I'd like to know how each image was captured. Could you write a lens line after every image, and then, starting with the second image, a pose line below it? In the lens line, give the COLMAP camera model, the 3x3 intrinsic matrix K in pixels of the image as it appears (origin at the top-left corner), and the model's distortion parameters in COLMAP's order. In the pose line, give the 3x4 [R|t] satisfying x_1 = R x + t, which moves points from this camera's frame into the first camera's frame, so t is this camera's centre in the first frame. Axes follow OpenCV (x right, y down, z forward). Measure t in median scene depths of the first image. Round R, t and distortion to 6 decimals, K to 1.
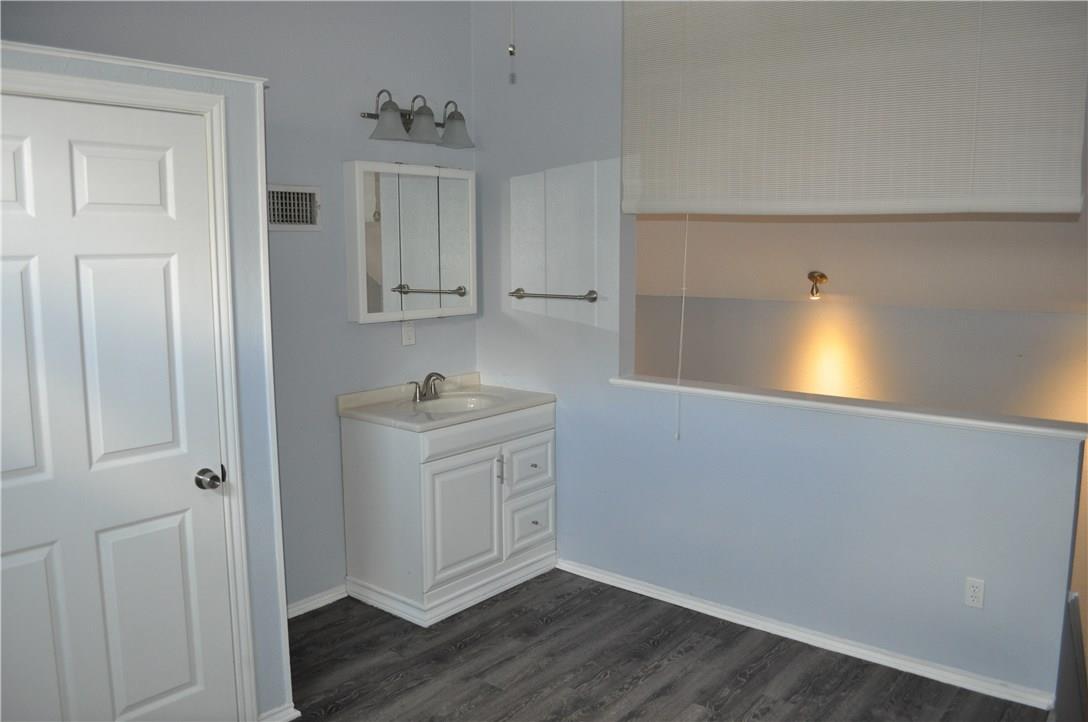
lens RADIAL K [[862.8, 0, 550.3], [0, 862.8, 364.6], [0, 0, 1]] dist [-0.065928, 0.000361]
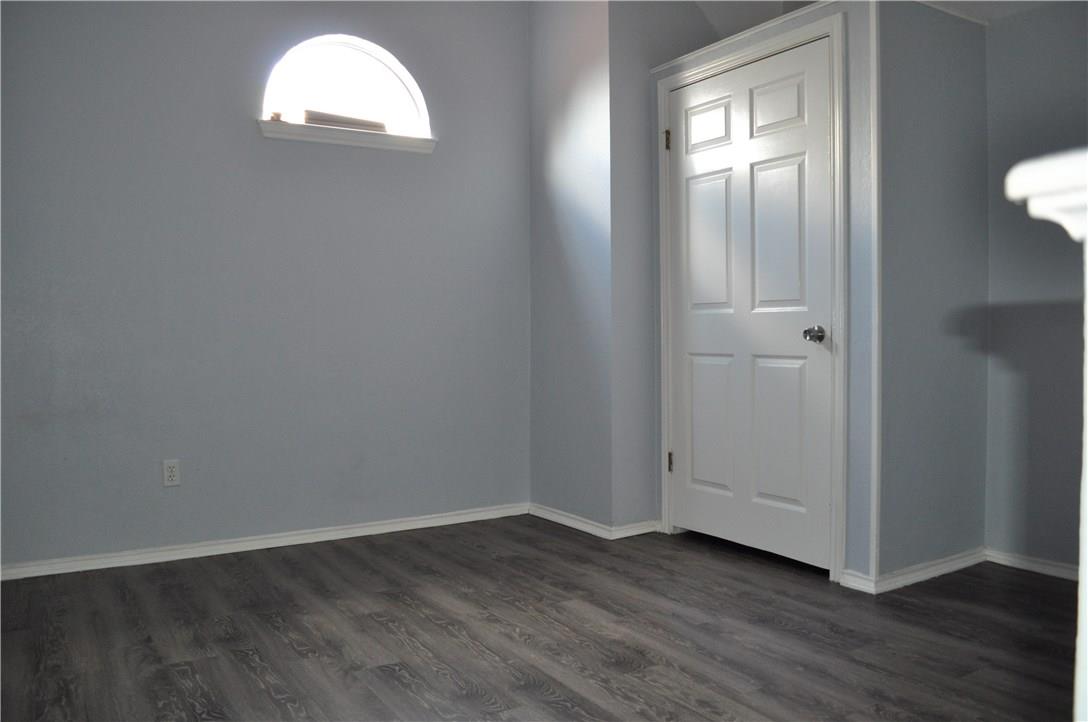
lens RADIAL K [[862.8, 0, 550.3], [0, 862.8, 364.6], [0, 0, 1]] dist [-0.065928, 0.000361]
pose [[-0.328091, 0.037225, -0.943912, 0.565962], [-0.122606, 0.989093, 0.081623, 0.080219], [0.936656, 0.142509, -0.319949, 0.677675]]
